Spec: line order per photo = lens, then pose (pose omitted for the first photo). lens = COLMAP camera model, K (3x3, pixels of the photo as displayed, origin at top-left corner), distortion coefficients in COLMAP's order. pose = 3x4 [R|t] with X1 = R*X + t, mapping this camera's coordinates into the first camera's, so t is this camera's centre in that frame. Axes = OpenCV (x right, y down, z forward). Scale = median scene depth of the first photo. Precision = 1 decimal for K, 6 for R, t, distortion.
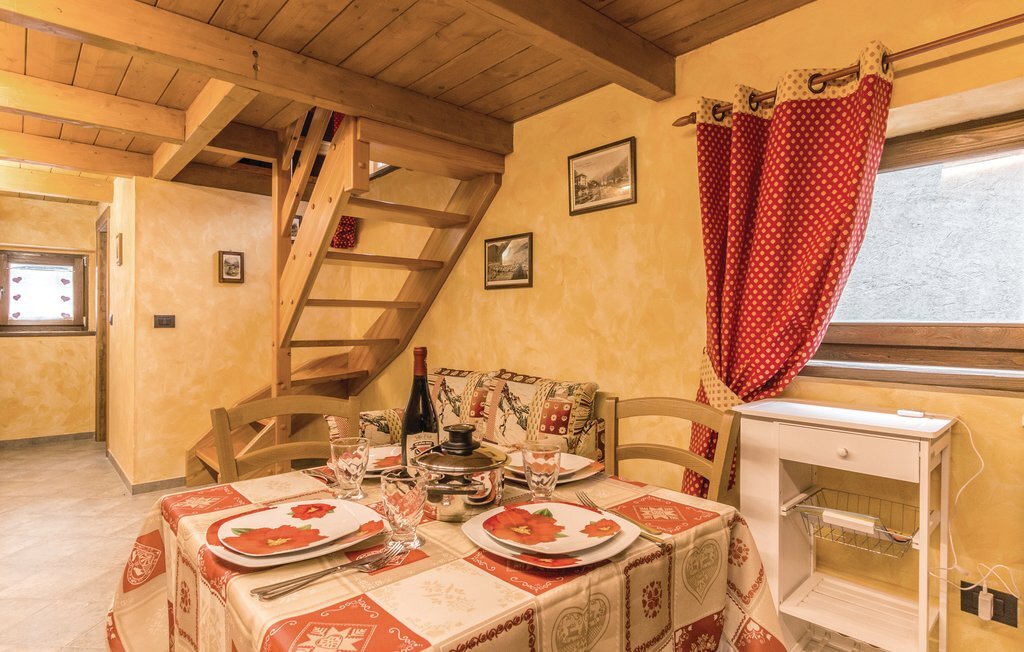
lens RADIAL K [[543.9, 0, 510.1], [0, 543.9, 325.2], [0, 0, 1]] dist [0.002790, 0.000336]
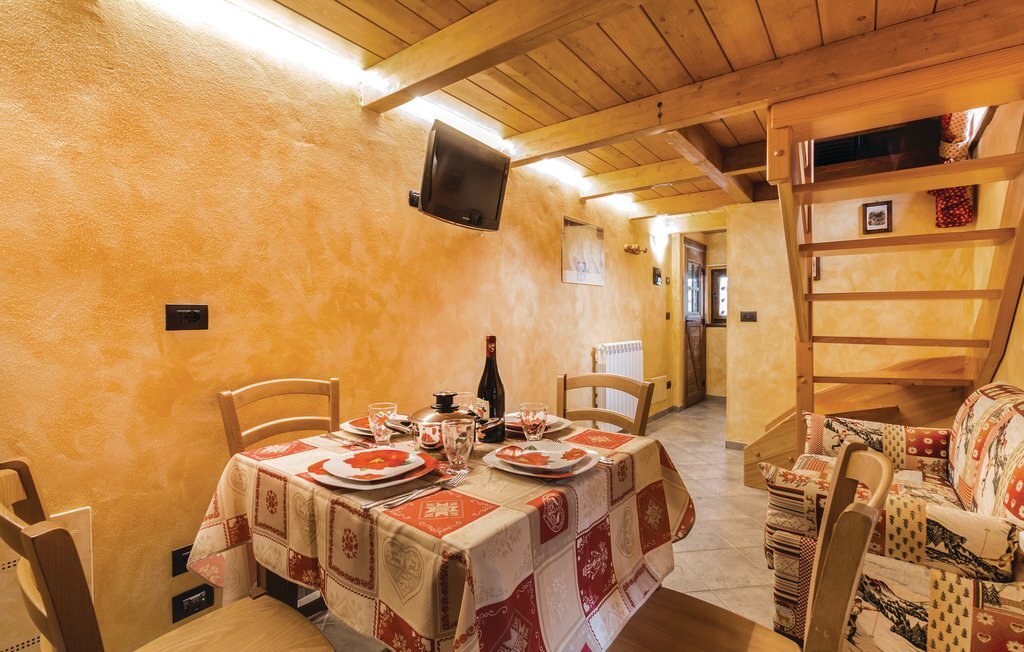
lens RADIAL K [[464.9, 0, 508.5], [0, 464.9, 321.8], [0, 0, 1]] dist [0.013214, -0.000264]
pose [[0.194495, 0.011149, -0.980840, 0.304515], [-0.007064, 0.999925, 0.009966, -0.001994], [0.980878, 0.004990, 0.194559, 0.256540]]
